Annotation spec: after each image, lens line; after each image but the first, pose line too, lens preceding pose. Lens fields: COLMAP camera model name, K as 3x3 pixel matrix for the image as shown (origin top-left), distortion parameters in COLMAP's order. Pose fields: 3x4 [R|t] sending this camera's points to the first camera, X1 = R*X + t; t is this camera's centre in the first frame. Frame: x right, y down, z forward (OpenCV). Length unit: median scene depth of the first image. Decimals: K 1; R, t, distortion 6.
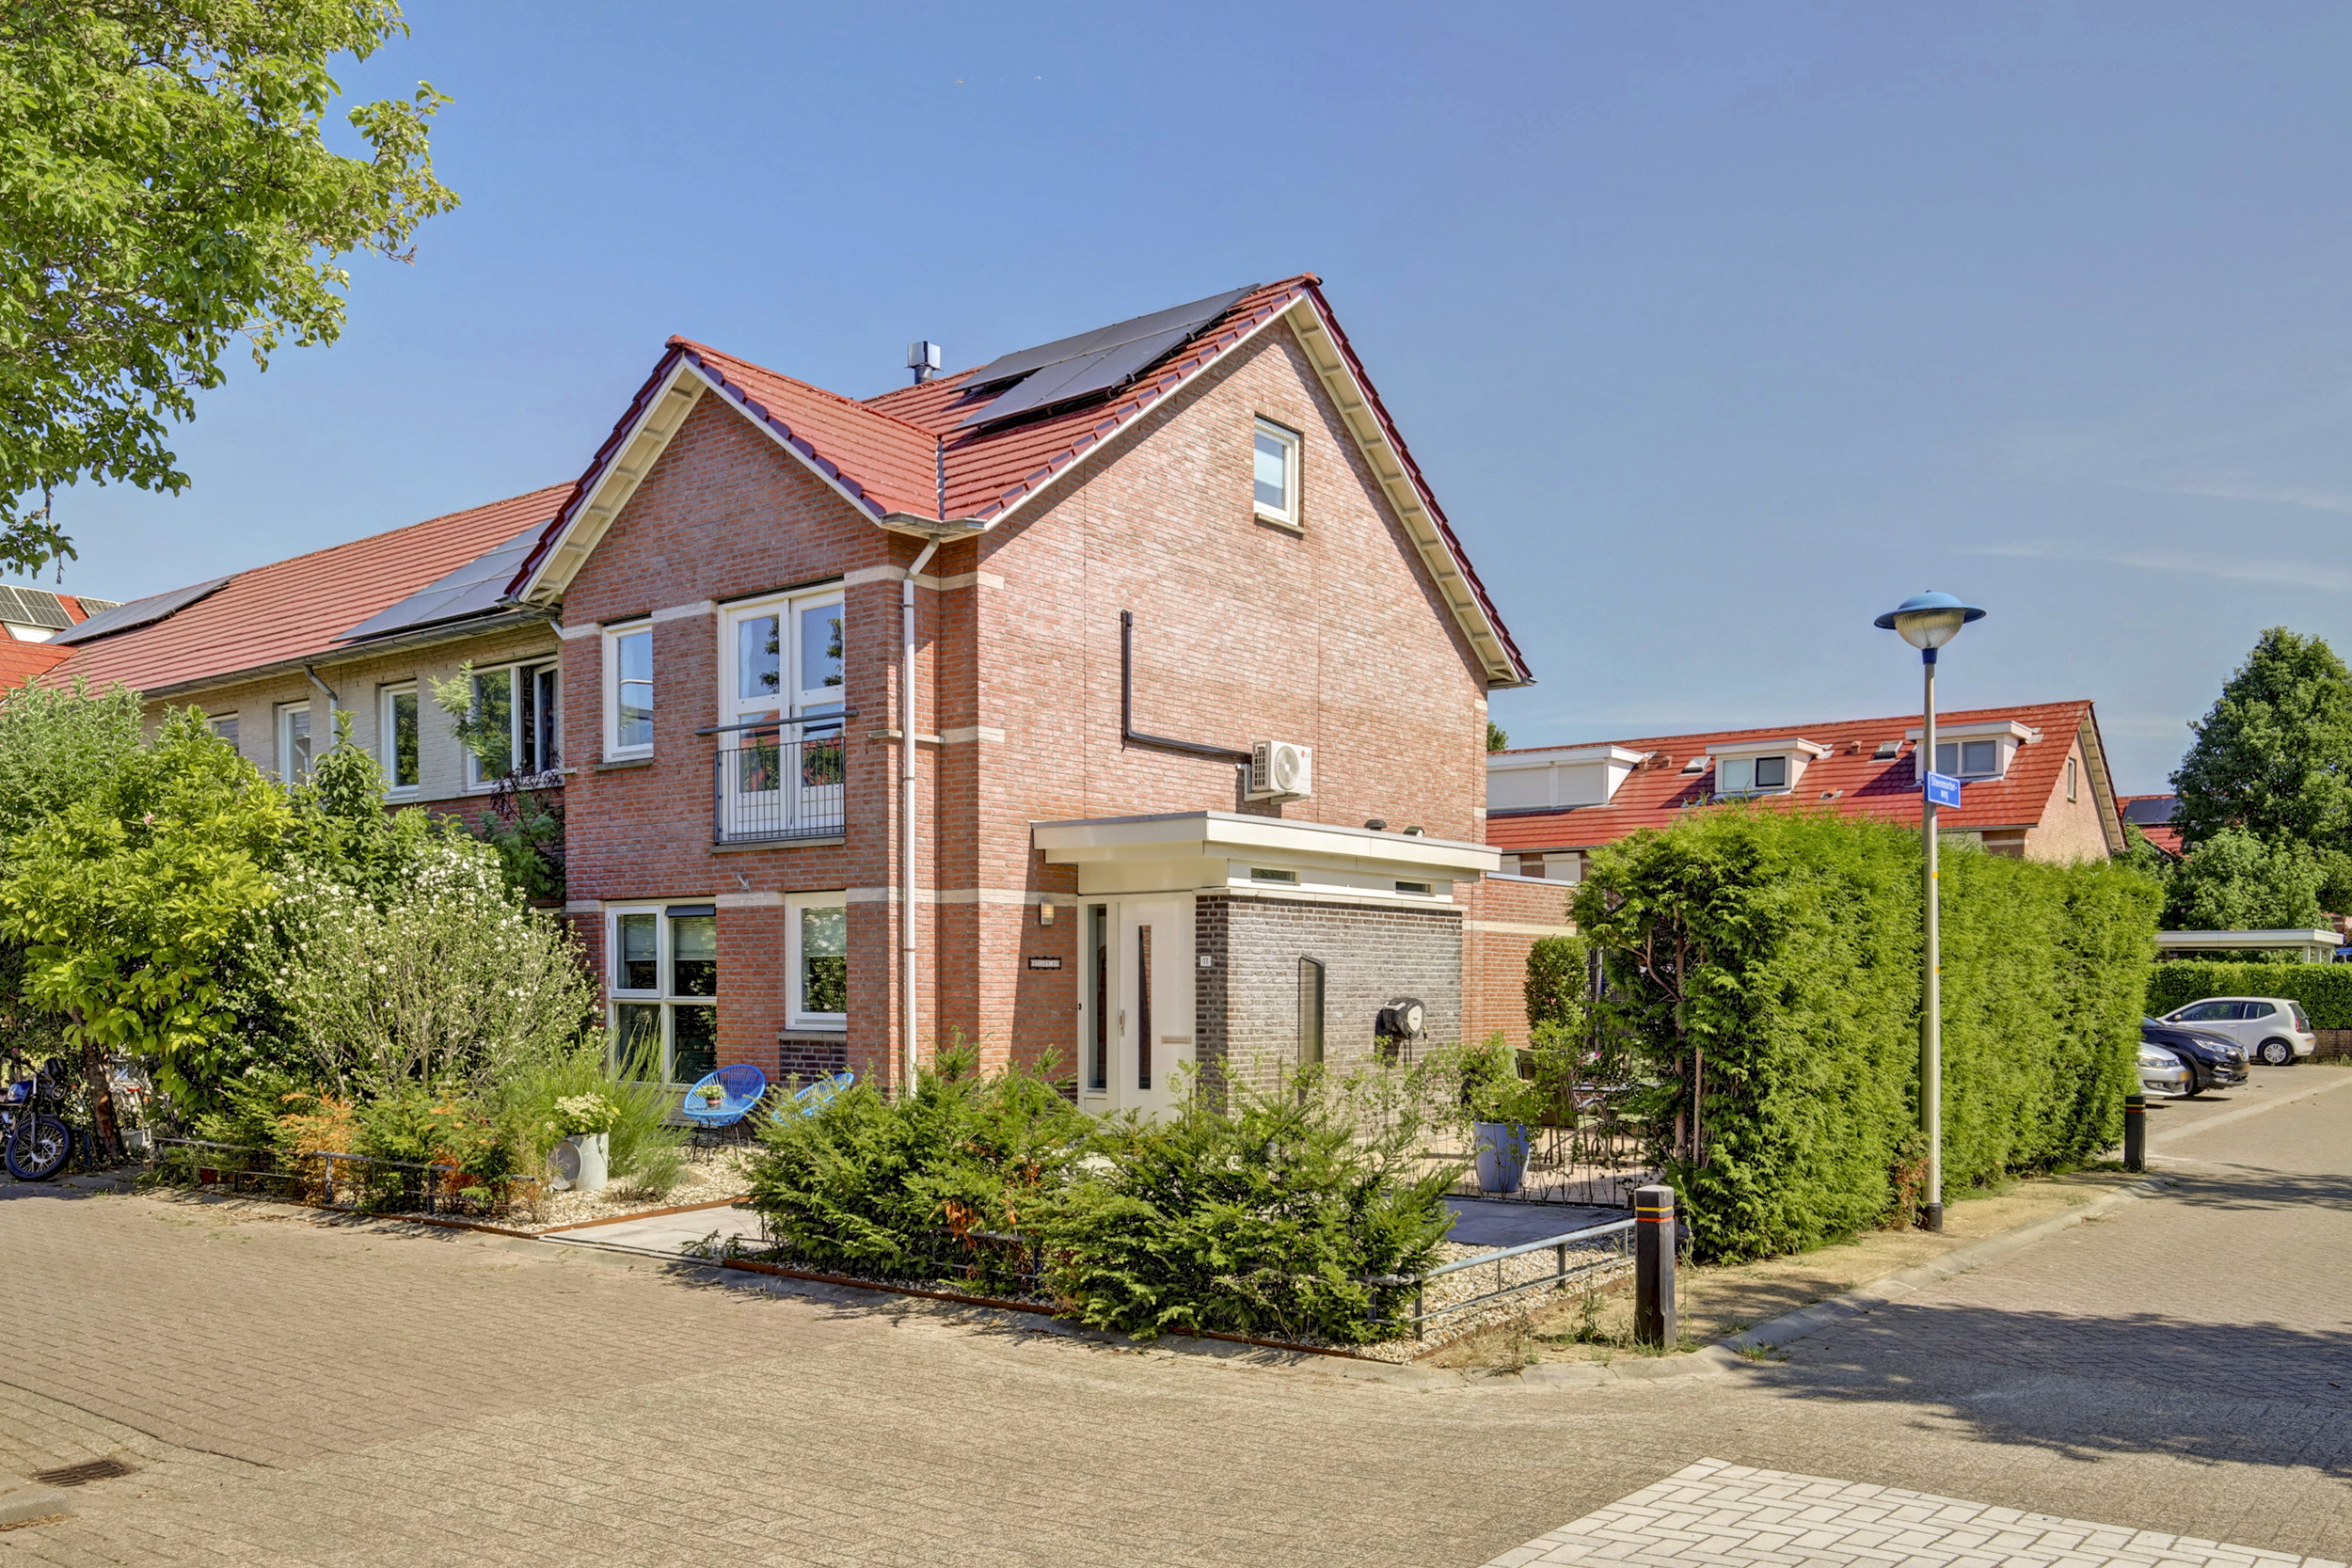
lens RADIAL K [[1865.9, 0, 1128.2], [0, 1865.9, 1048.6], [0, 0, 1]] dist [0.026421, 0.001419]
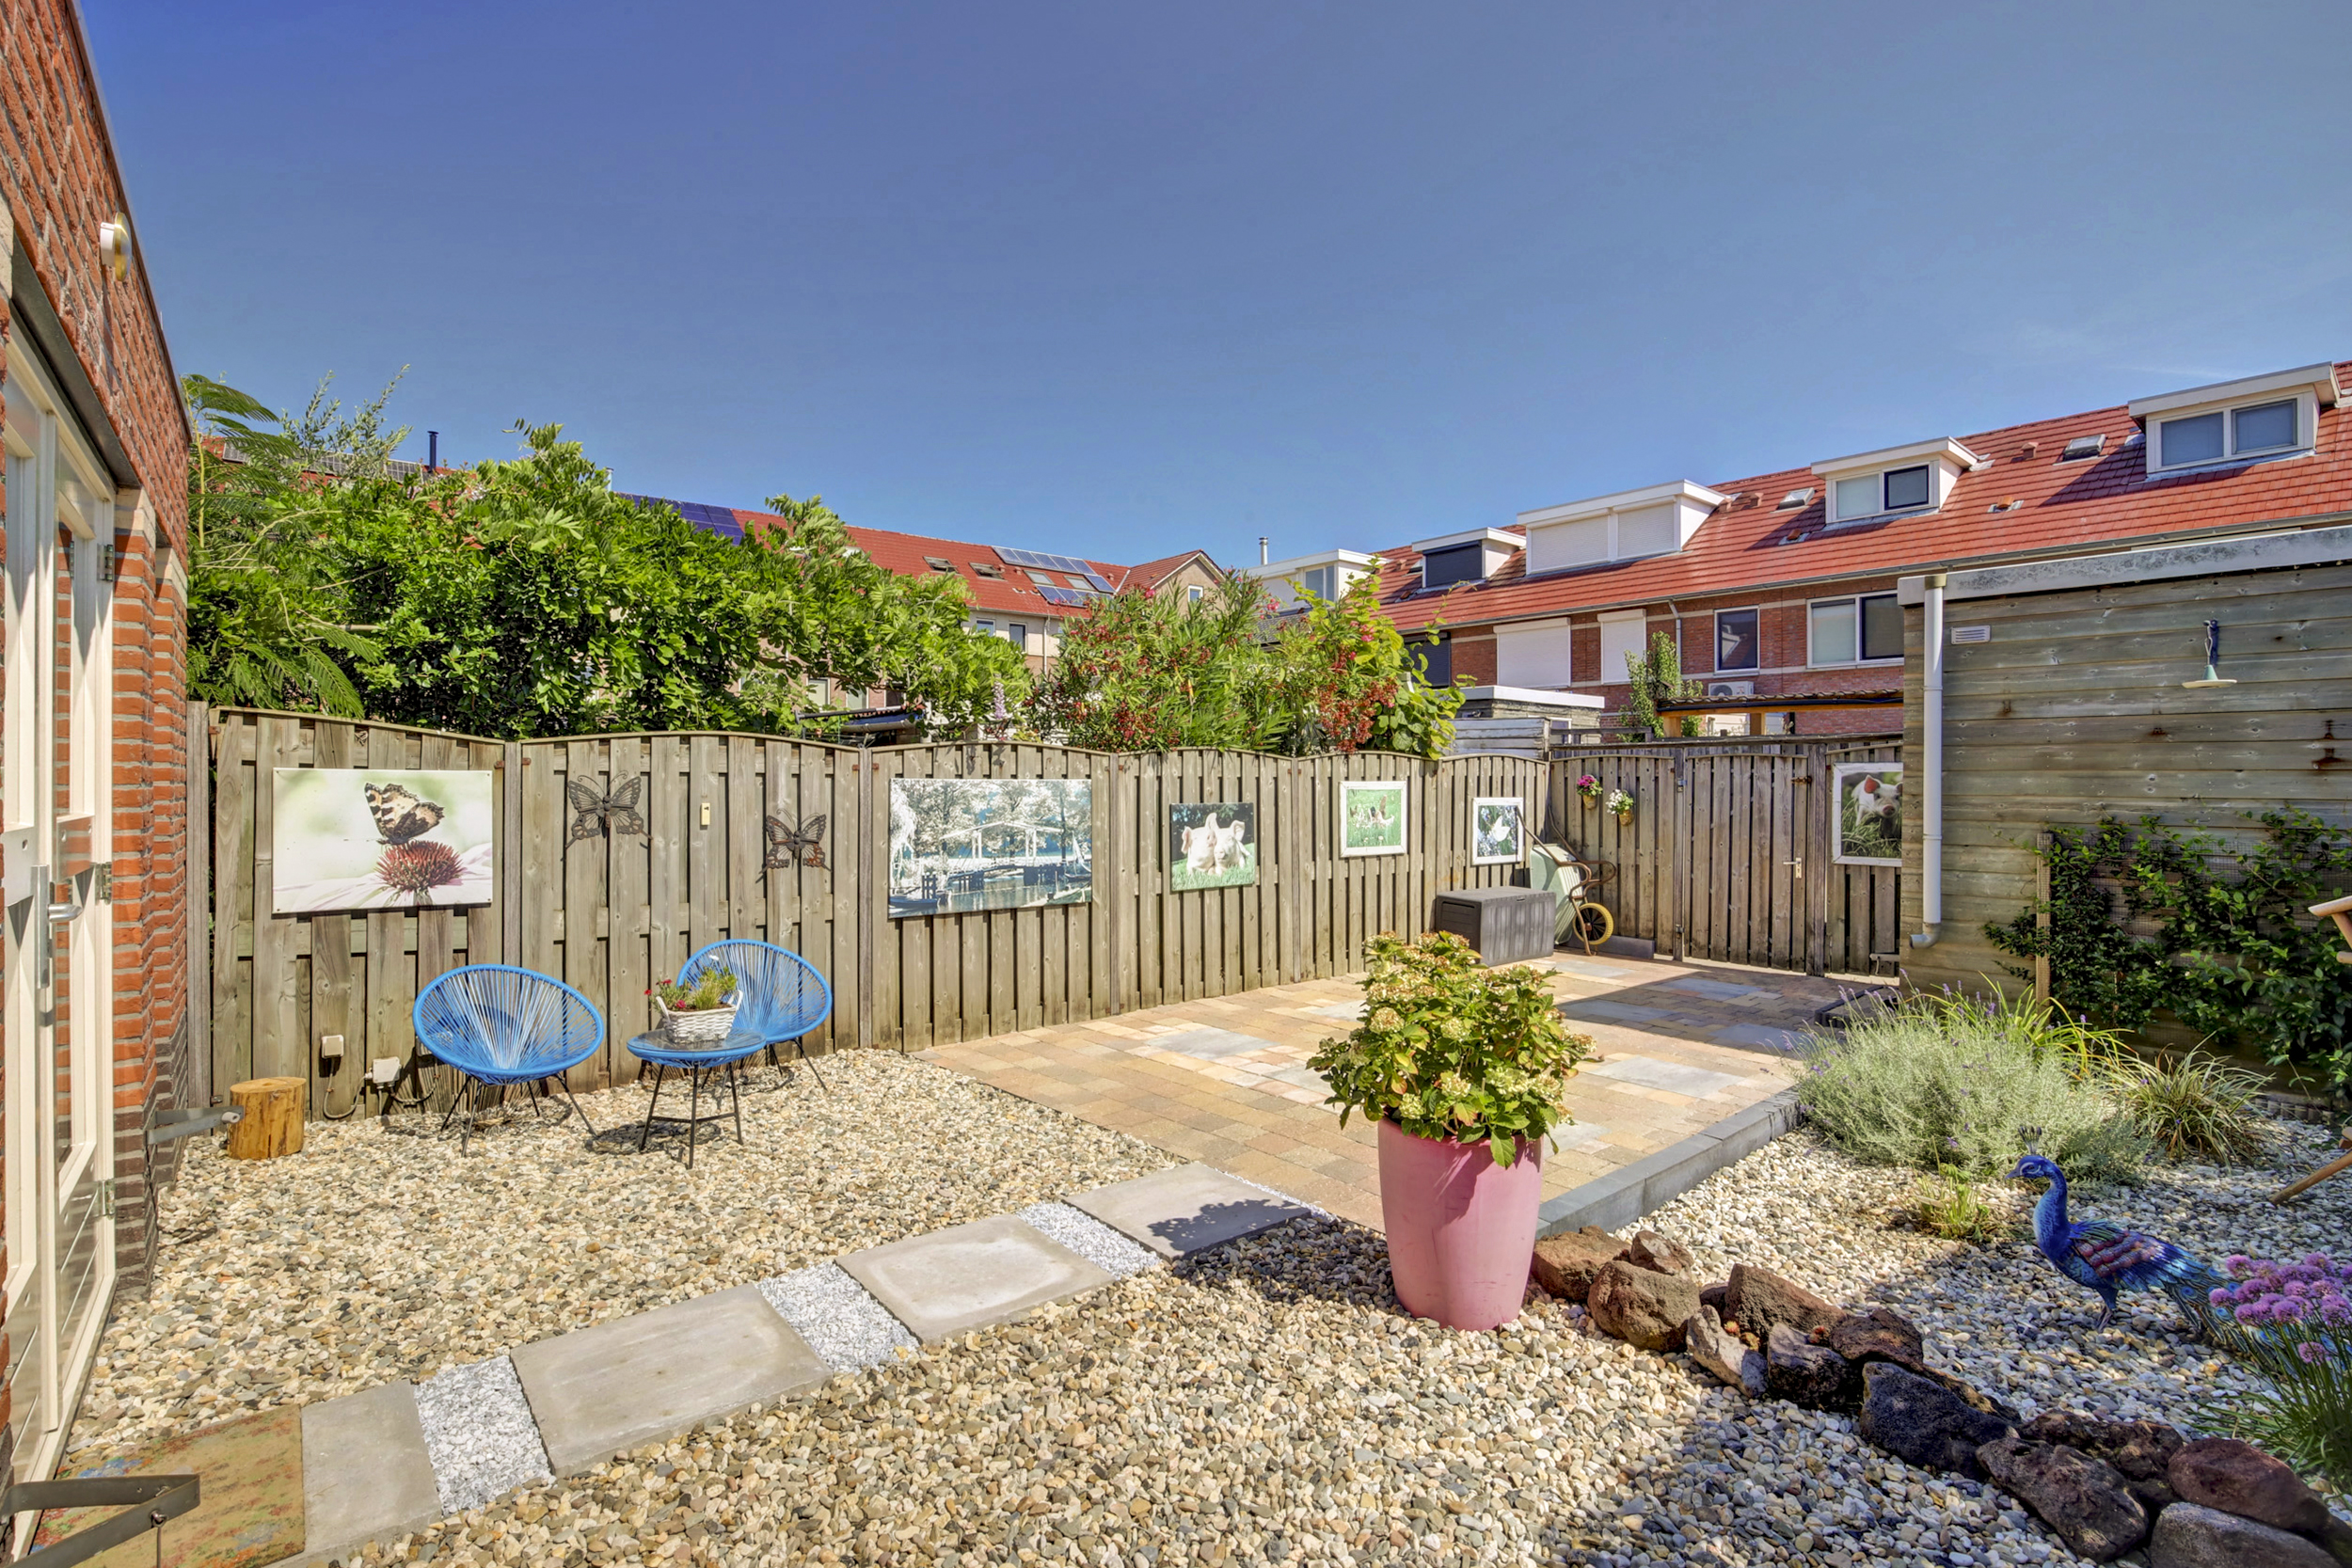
lens RADIAL K [[1184.5, 0, 1182.0], [0, 1184.5, 778.1], [0, 0, 1]] dist [-0.005616, -0.000151]
pose [[0.987868, -0.005643, -0.155194, 0.368987], [0.000927, 0.999536, -0.030441, -0.052041], [0.155293, 0.029928, 0.987415, 1.400654]]
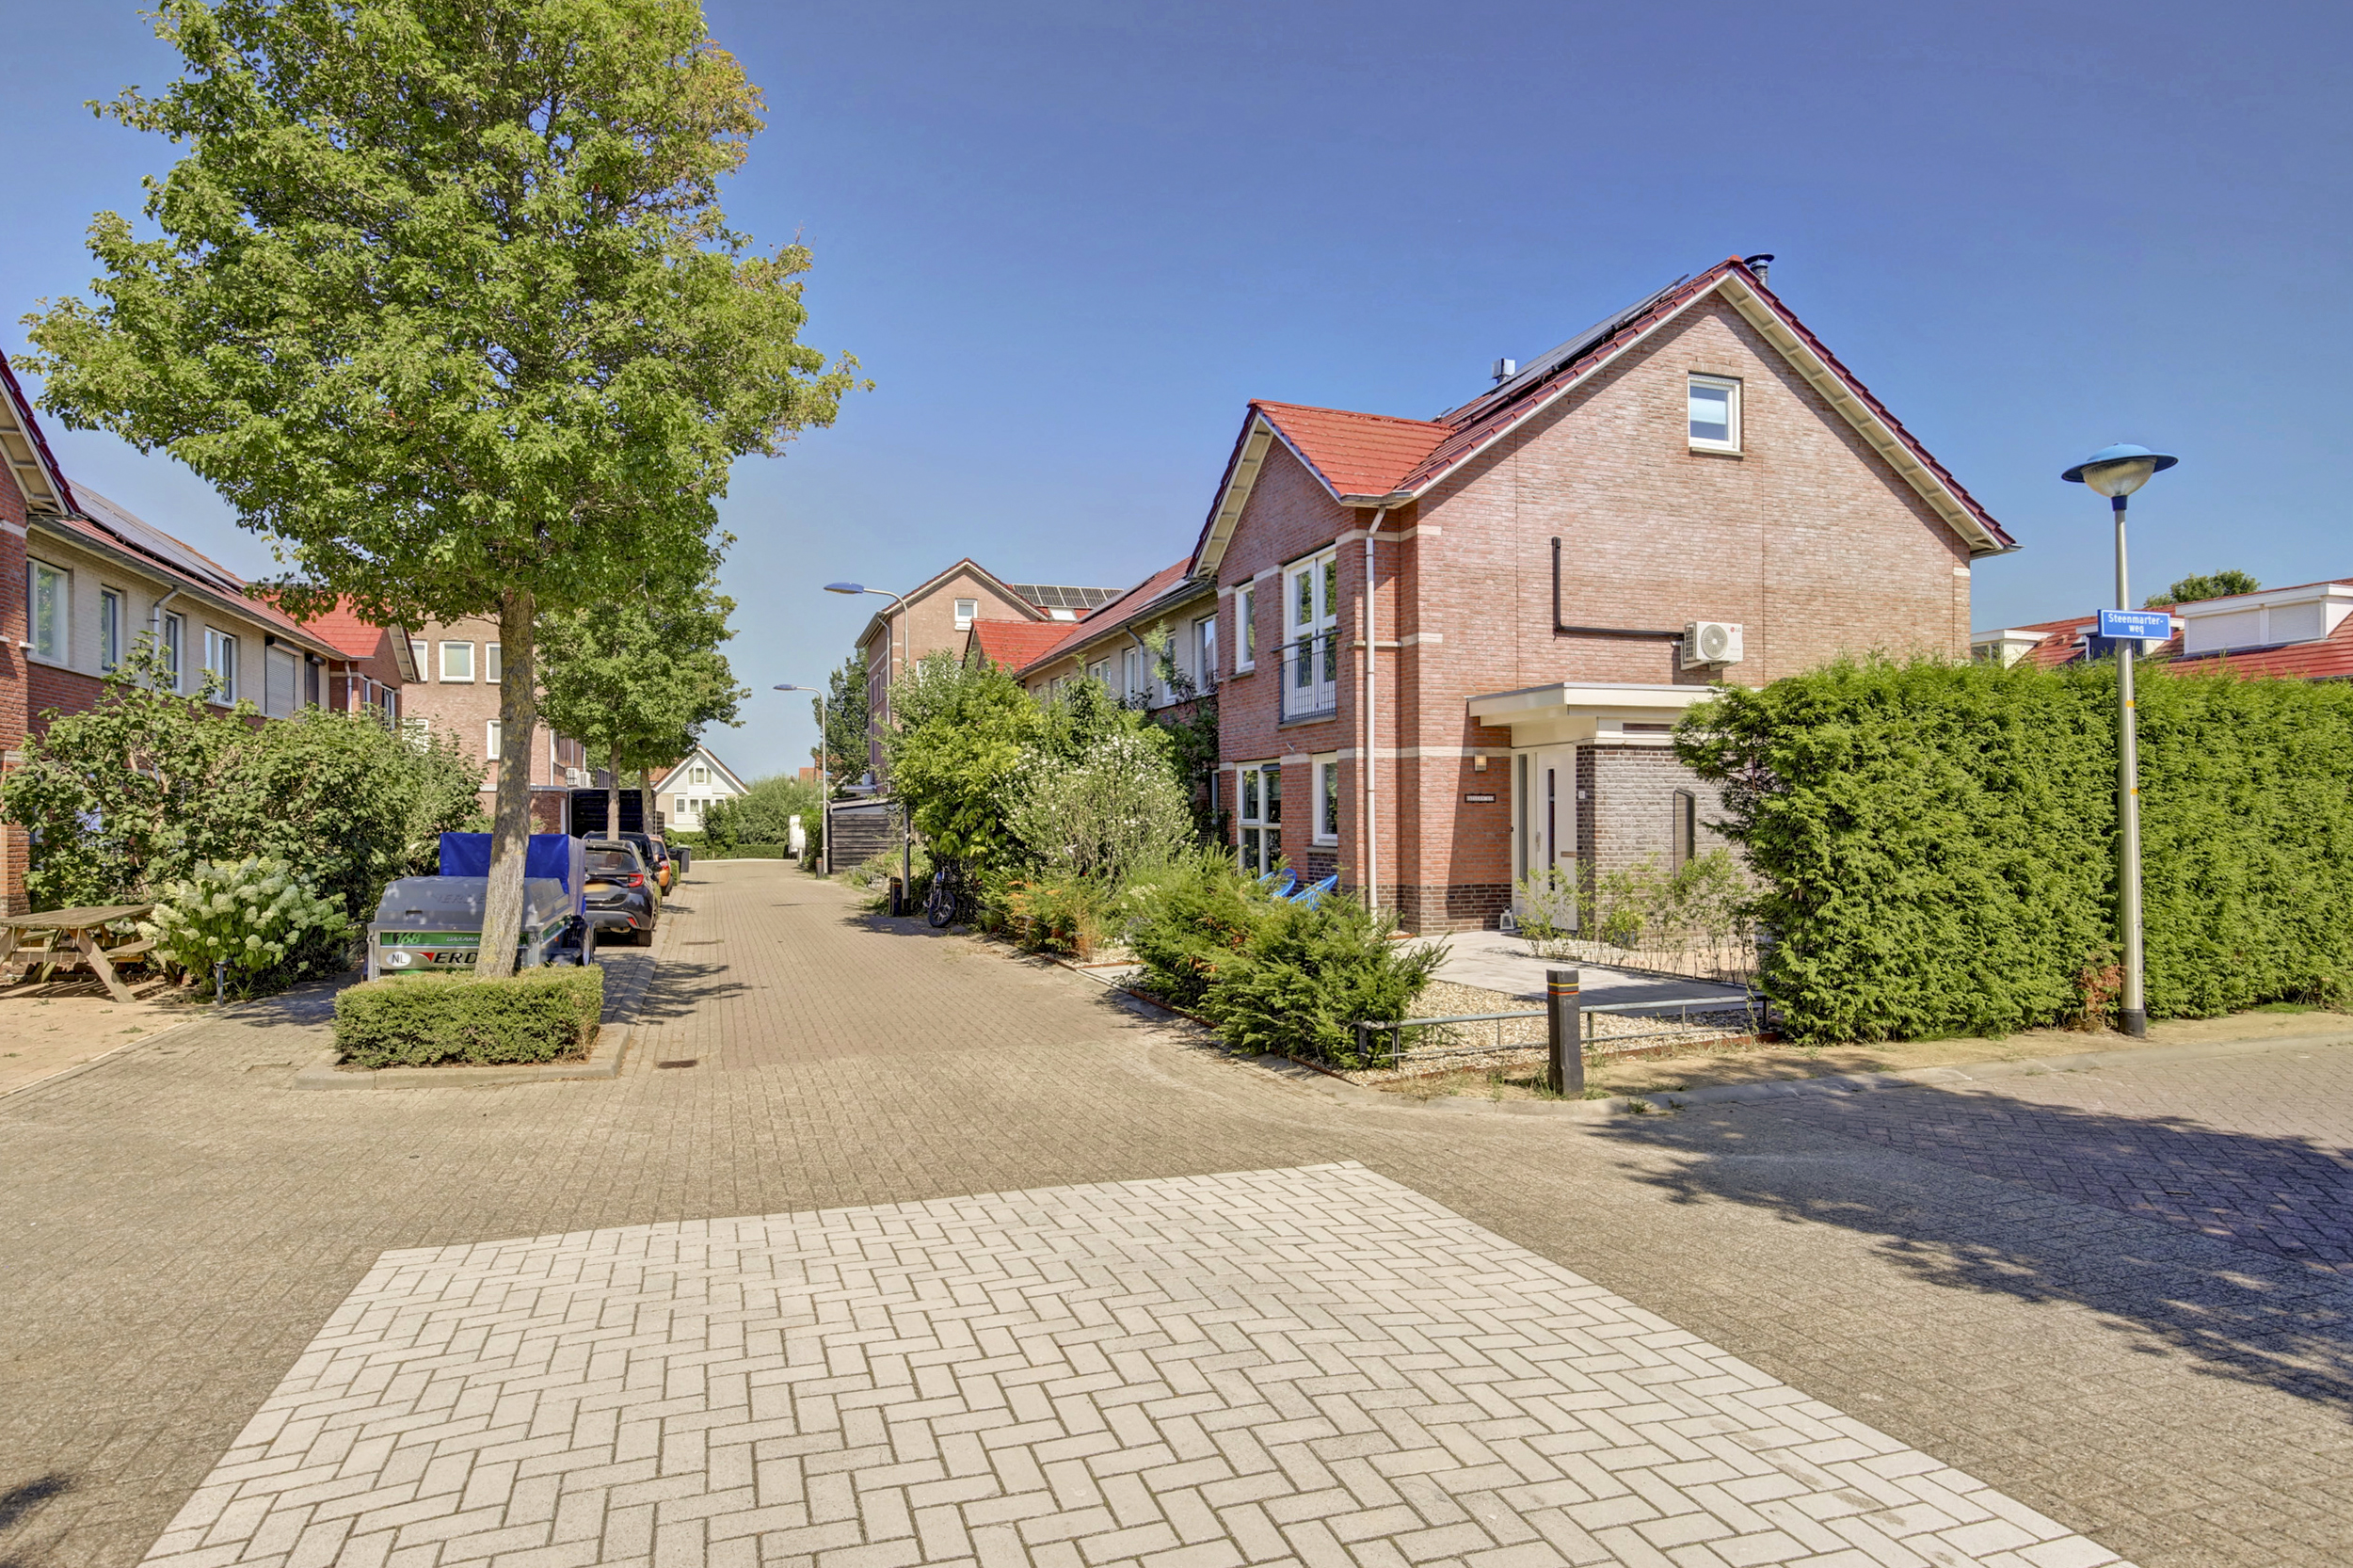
lens RADIAL K [[1306.8, 0, 1125.4], [0, 1306.8, 828.8], [0, 0, 1]] dist [-0.014716, -0.000520]
pose [[0.836662, -0.003550, -0.547708, 0.262336], [-0.010155, 0.999707, -0.021991, 0.000956], [0.547625, 0.023961, 0.836380, 0.045248]]
